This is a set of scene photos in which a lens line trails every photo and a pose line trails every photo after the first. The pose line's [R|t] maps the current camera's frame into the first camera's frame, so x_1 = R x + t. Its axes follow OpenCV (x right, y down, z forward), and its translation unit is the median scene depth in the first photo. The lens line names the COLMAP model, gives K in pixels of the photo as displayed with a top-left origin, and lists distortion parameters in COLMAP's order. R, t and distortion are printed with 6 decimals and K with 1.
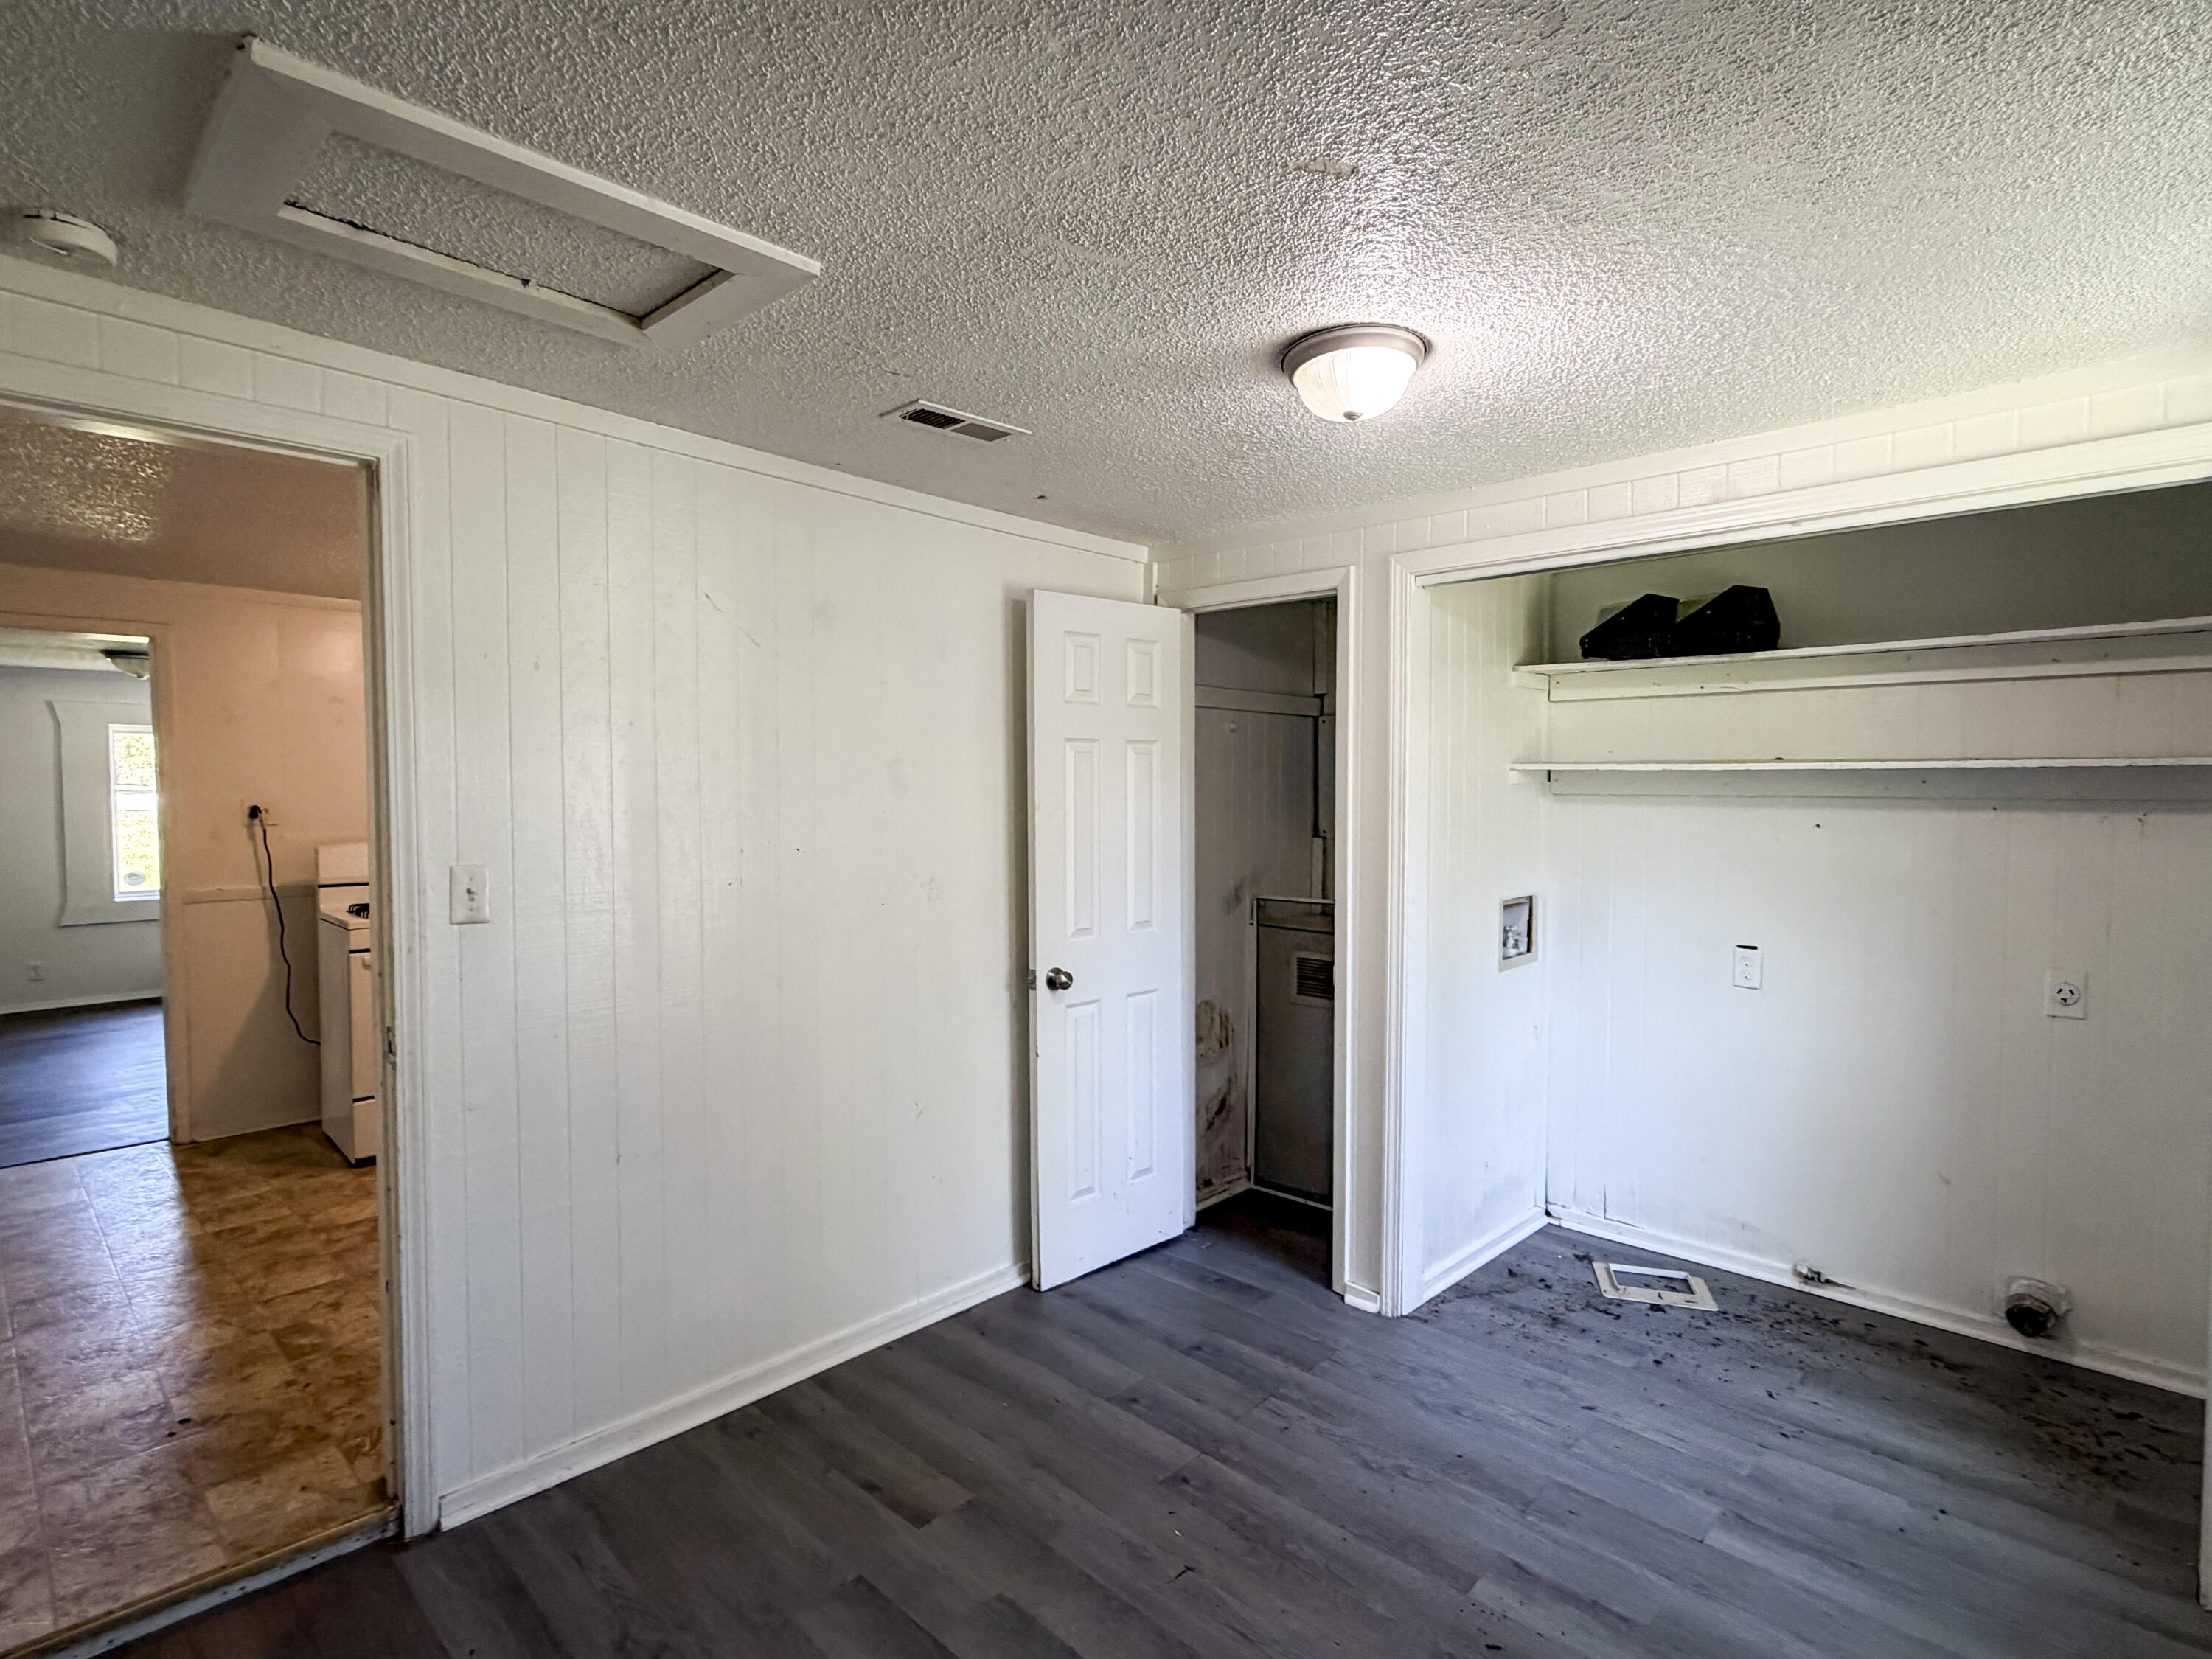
lens RADIAL K [[1116.5, 0, 1116.3], [0, 1116.5, 833.1], [0, 0, 1]] dist [0.002599, 0.000626]
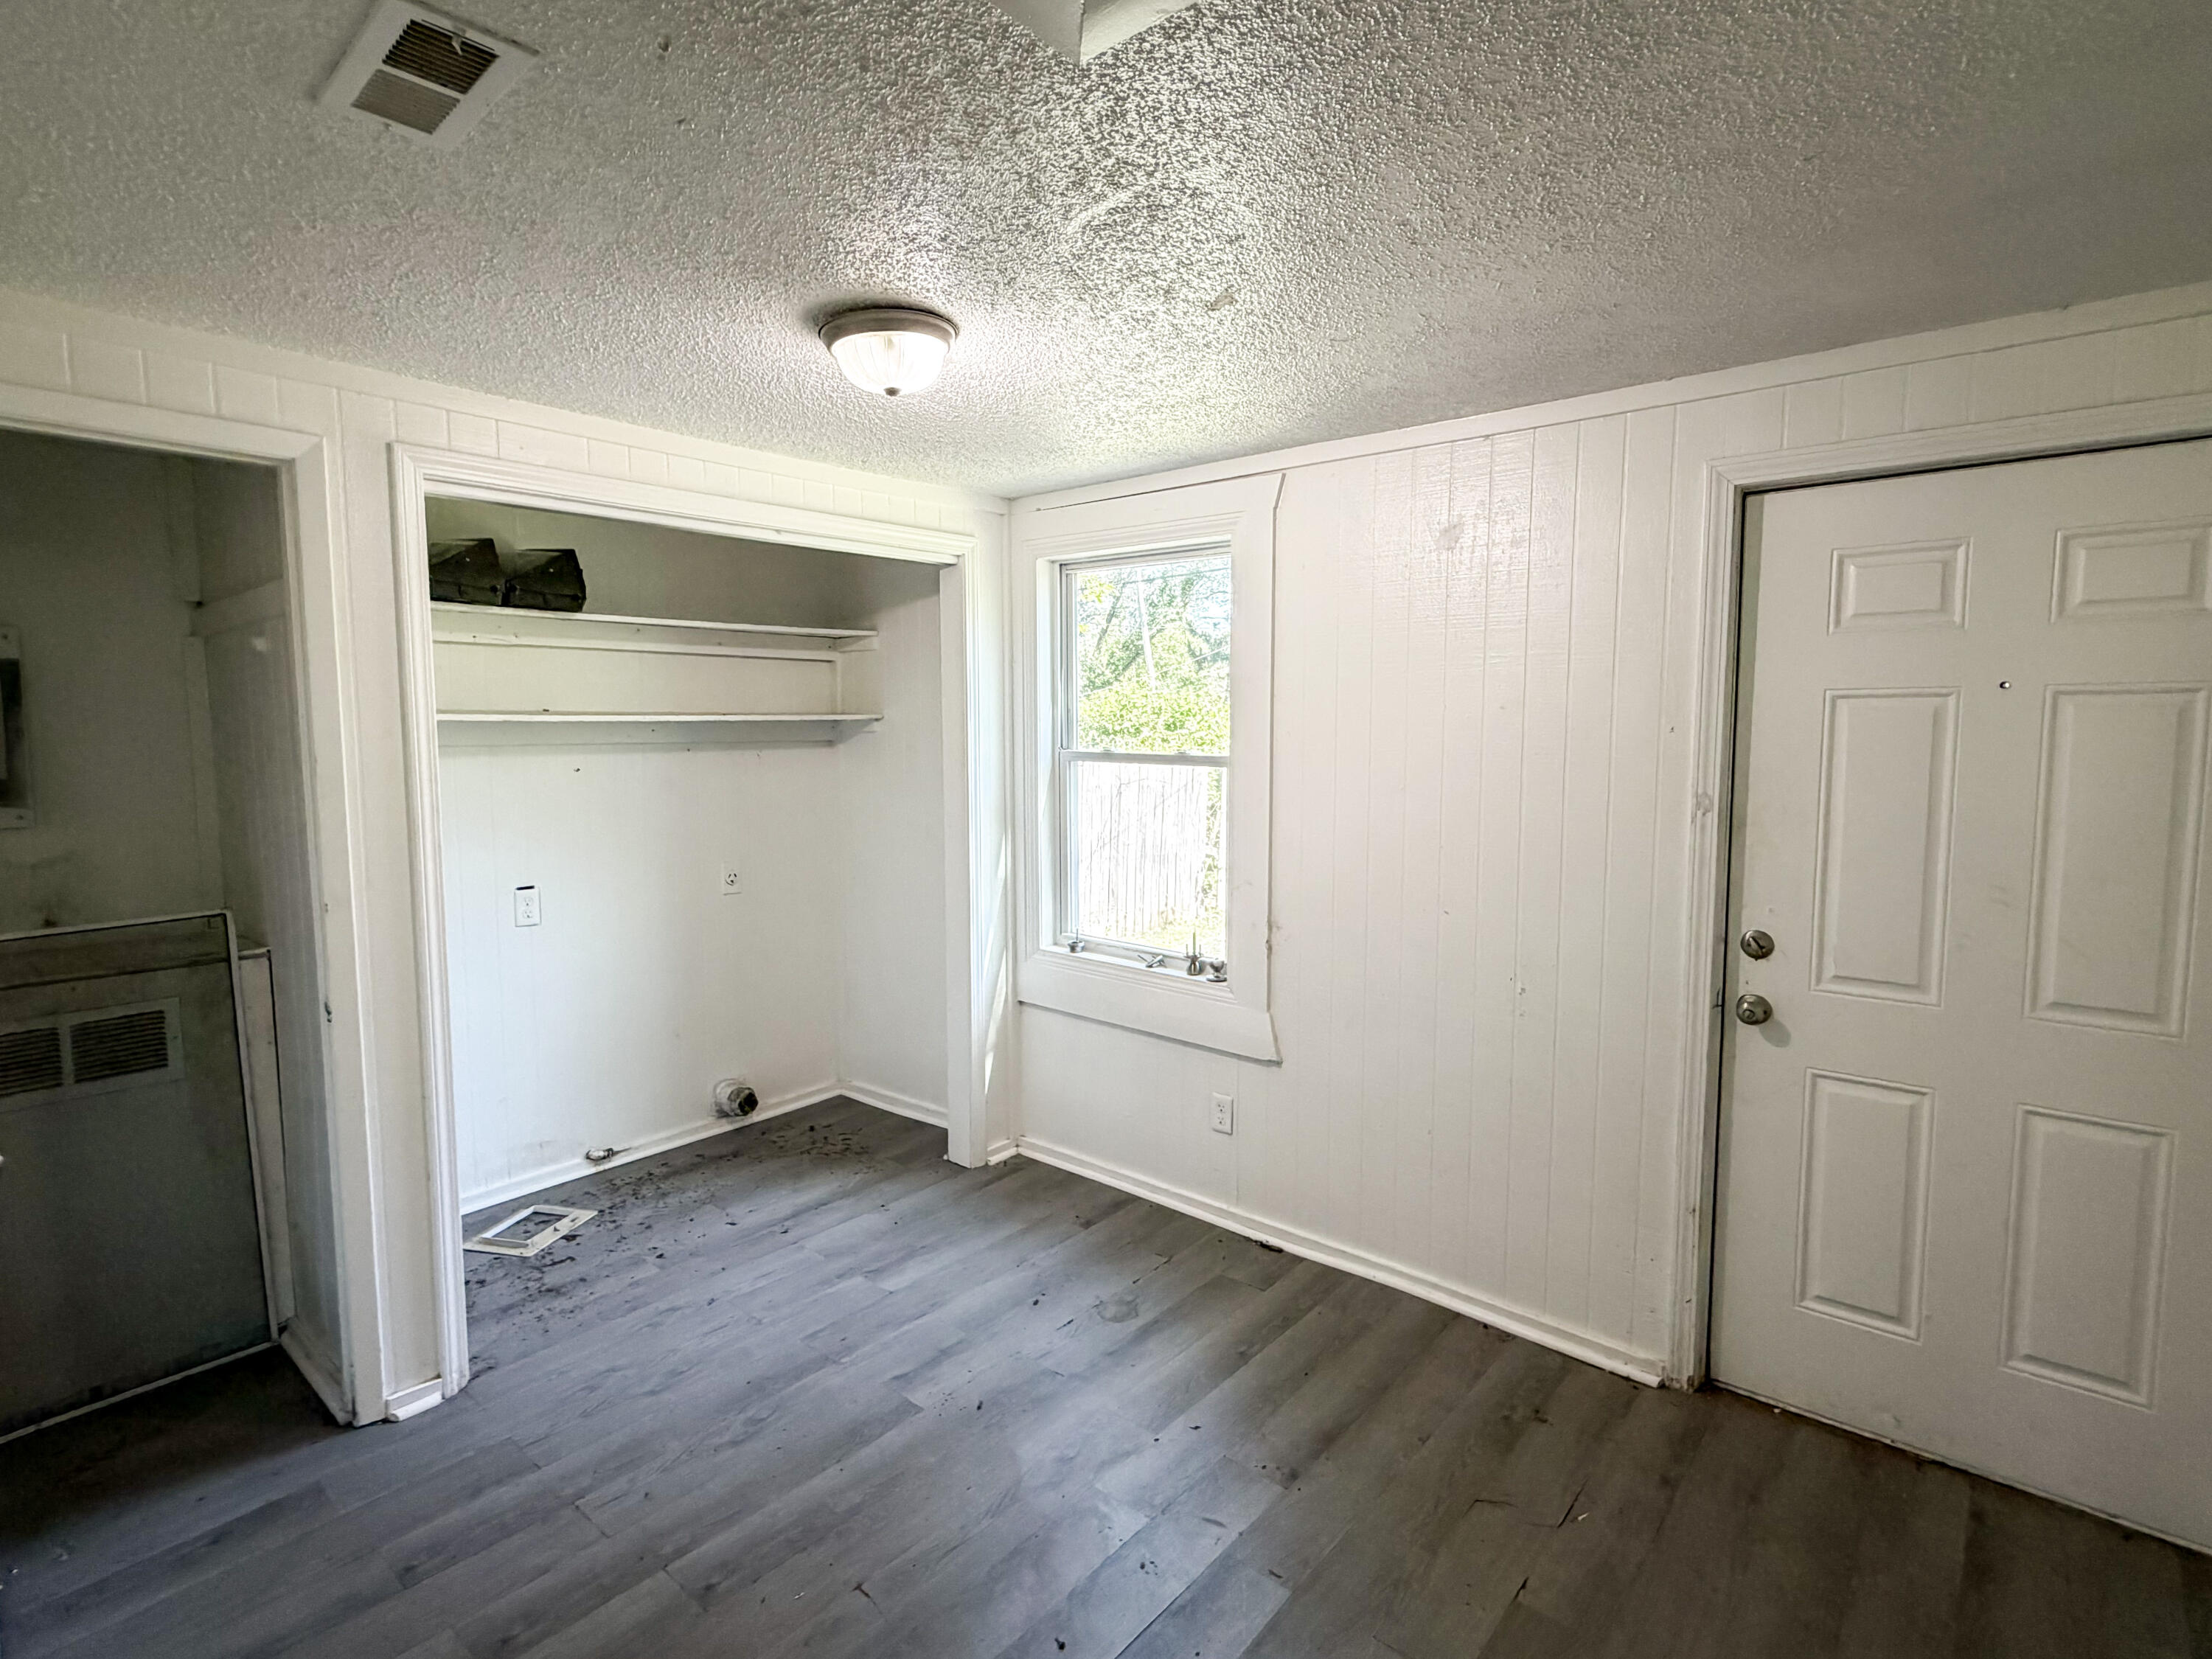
lens RADIAL K [[1096.5, 0, 1102.9], [0, 1096.5, 820.8], [0, 0, 1]] dist [0.002338, 0.000407]
pose [[-0.054280, -0.091449, 0.994329, -0.577289], [0.043458, 0.994637, 0.093850, -0.040759], [-0.997580, 0.048305, -0.050015, 0.585147]]
